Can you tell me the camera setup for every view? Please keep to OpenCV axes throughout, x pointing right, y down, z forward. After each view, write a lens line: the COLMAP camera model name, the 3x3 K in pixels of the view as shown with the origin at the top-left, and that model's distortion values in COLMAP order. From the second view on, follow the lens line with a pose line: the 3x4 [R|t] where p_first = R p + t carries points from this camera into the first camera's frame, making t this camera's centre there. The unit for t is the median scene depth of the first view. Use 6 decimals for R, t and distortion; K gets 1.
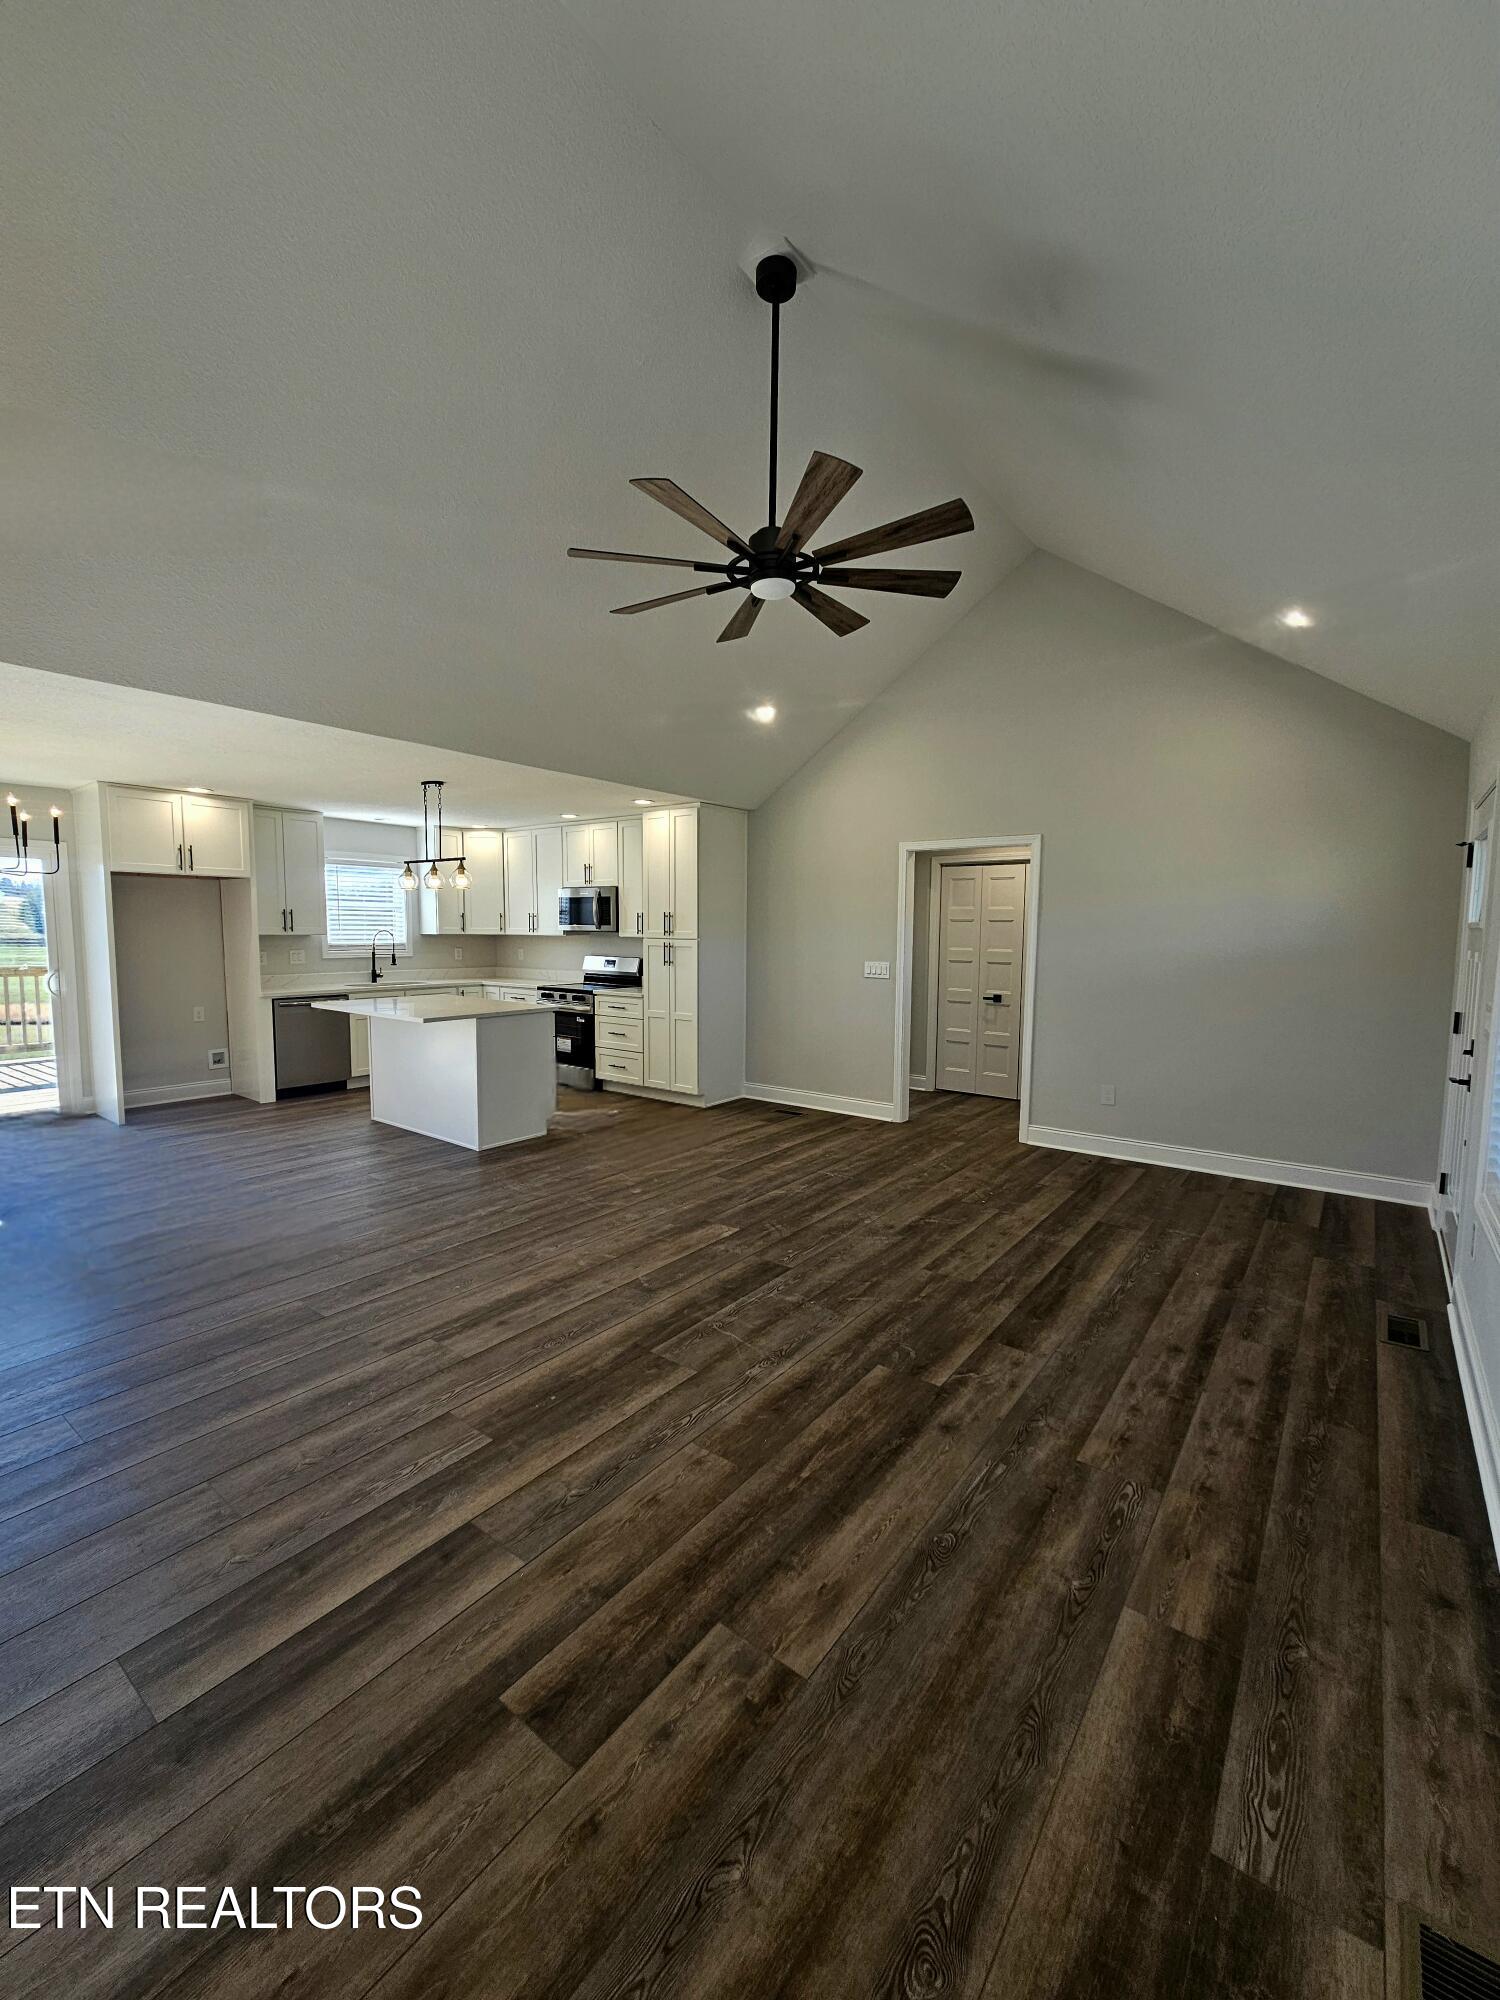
lens RADIAL K [[801.4, 0, 757.7], [0, 801.4, 999.1], [0, 0, 1]] dist [0.001260, -0.000198]
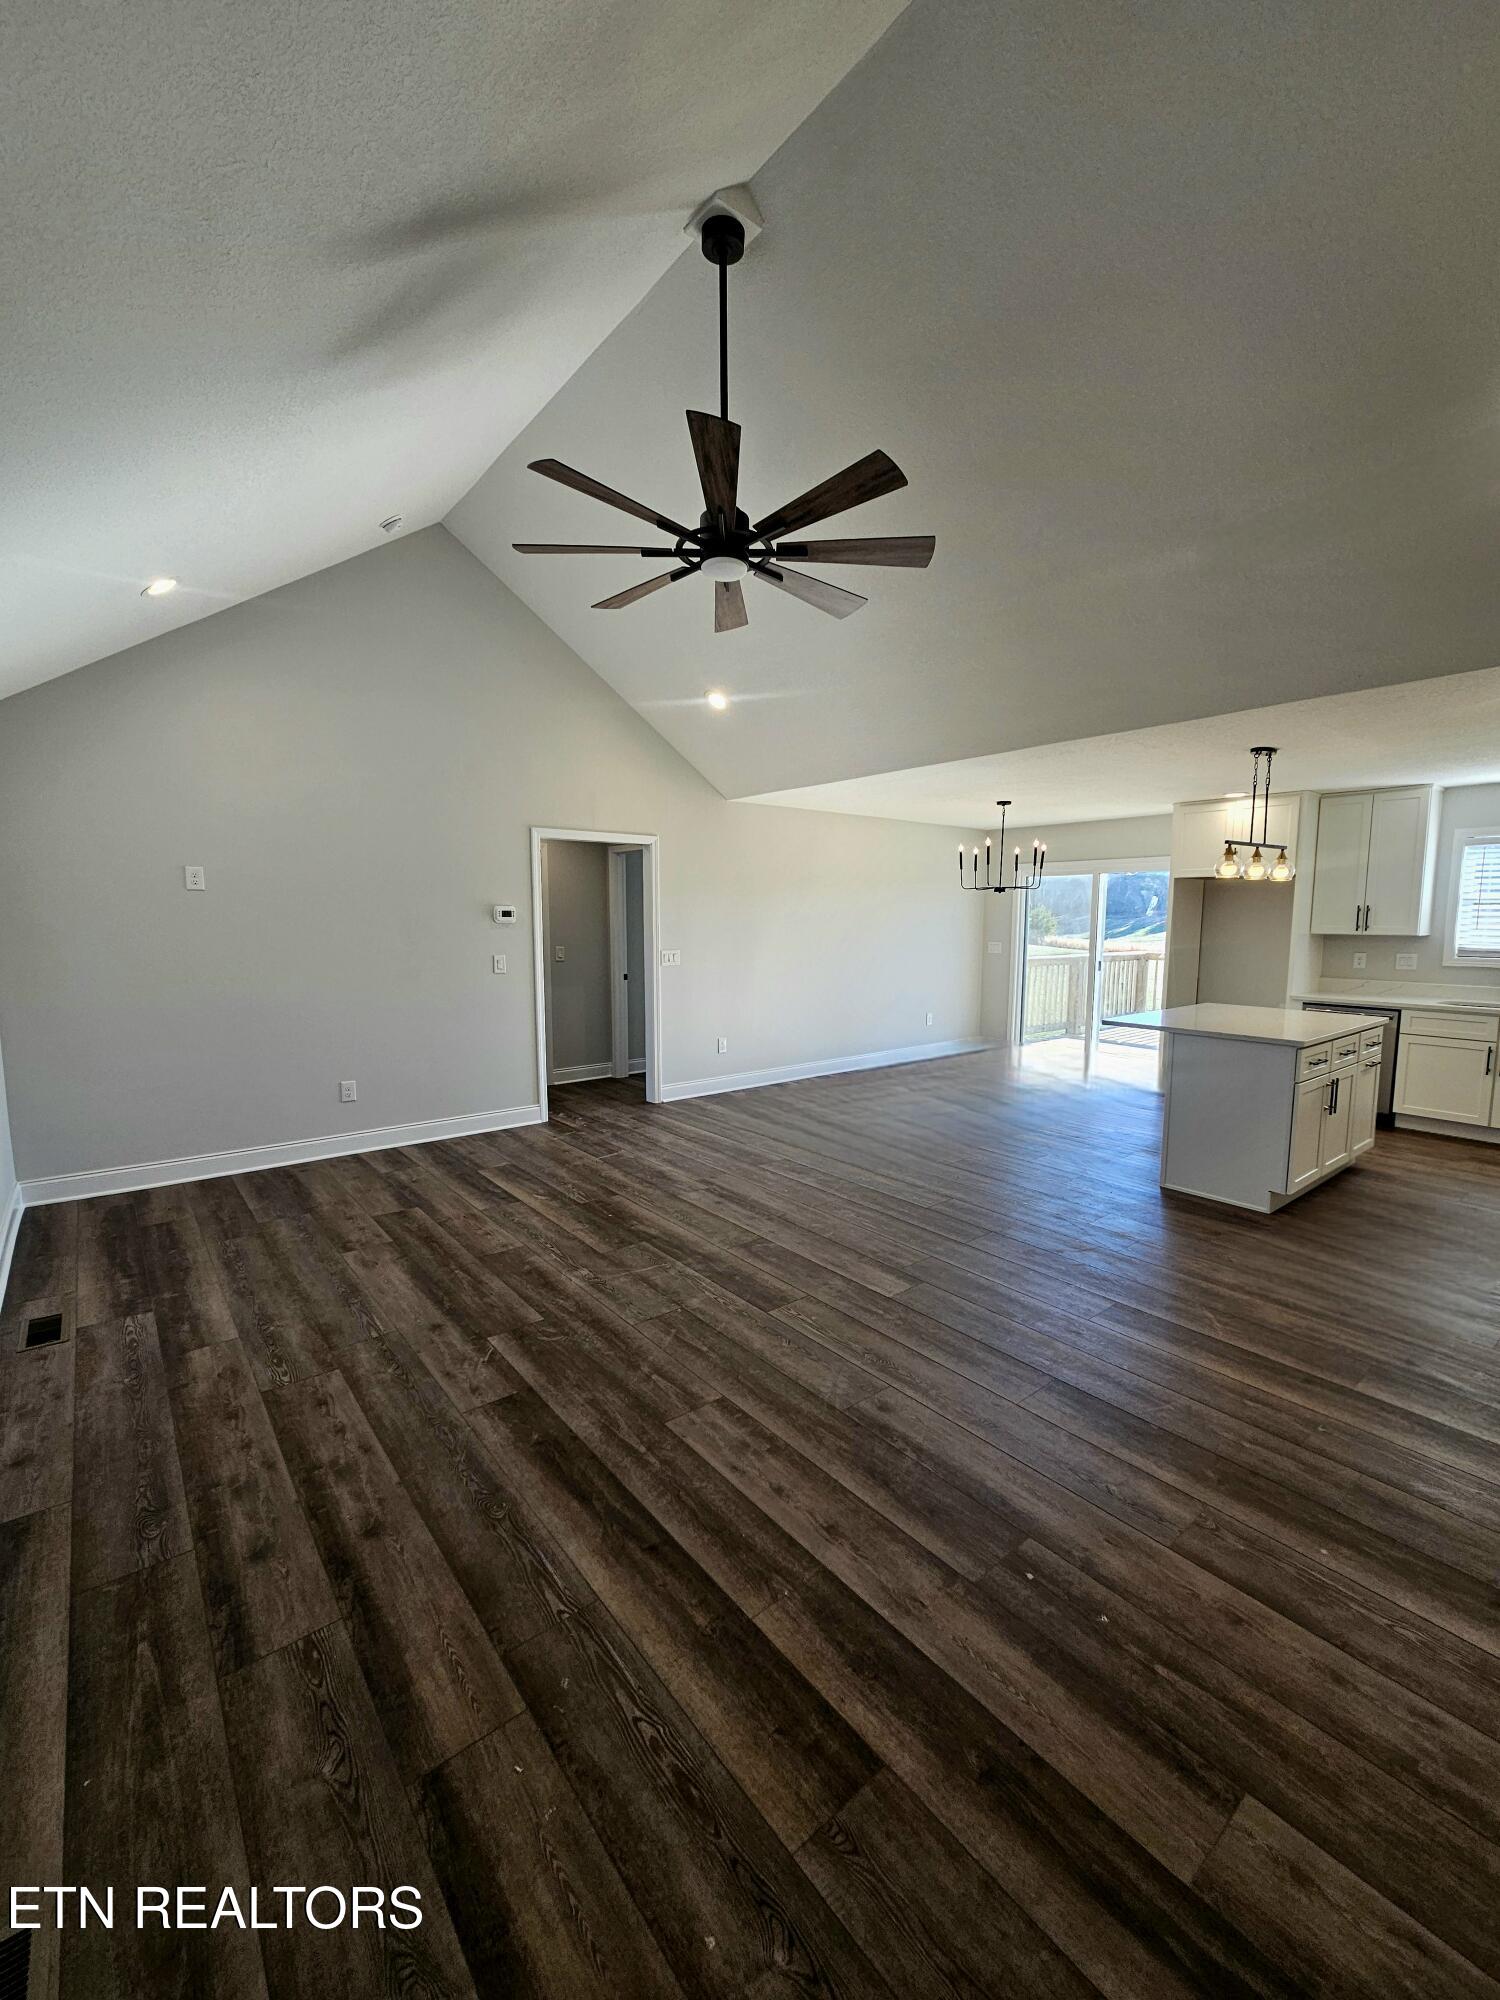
lens RADIAL K [[801.4, 0, 756.6], [0, 801.4, 1003.0], [0, 0, 1]] dist [0.001260, -0.000198]
pose [[-0.223661, 0.095608, -0.969967, 1.161034], [-0.091517, 0.988721, 0.118559, -0.137331], [0.970361, 0.115285, -0.212388, 1.528487]]
